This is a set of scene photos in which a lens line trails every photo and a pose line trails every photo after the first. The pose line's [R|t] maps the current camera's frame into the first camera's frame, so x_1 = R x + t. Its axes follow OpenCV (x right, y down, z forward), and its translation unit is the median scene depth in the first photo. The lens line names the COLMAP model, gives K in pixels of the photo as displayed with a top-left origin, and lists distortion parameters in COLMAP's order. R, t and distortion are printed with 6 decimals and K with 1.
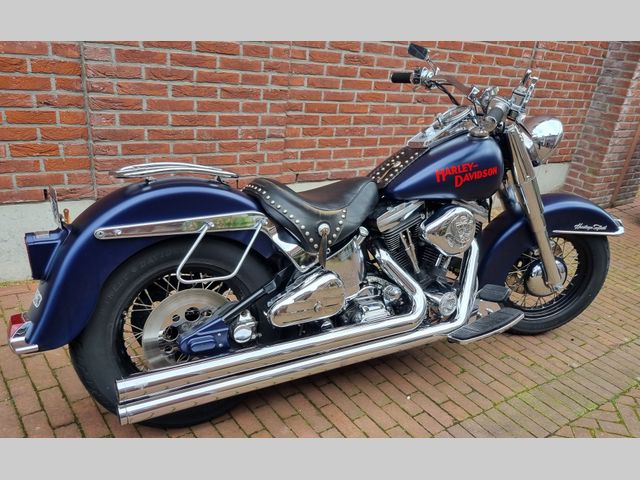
lens RADIAL K [[625.1, 0, 320.0], [0, 625.1, 240.0], [0, 0, 1]] dist [0.023213, -0.001679]
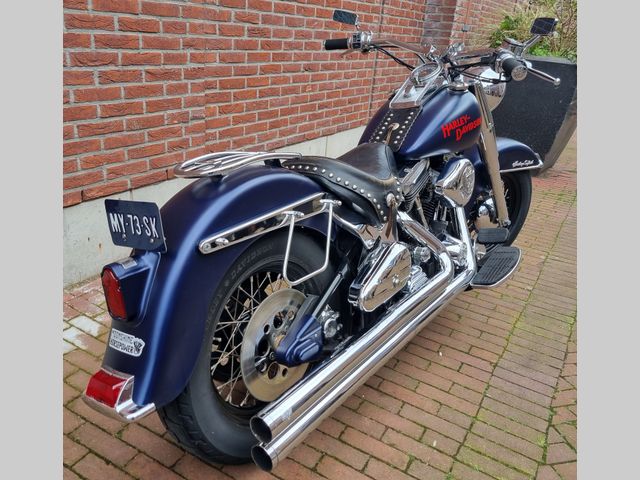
lens RADIAL K [[599.5, 0, 320.0], [0, 599.5, 195.0], [0, 0, 1]] dist [0.011370, 0.010639]
pose [[0.917964, -0.161802, 0.362163, -0.267115], [0.170844, 0.985272, 0.007153, -0.030880], [-0.357986, 0.055307, 0.932087, 0.121741]]
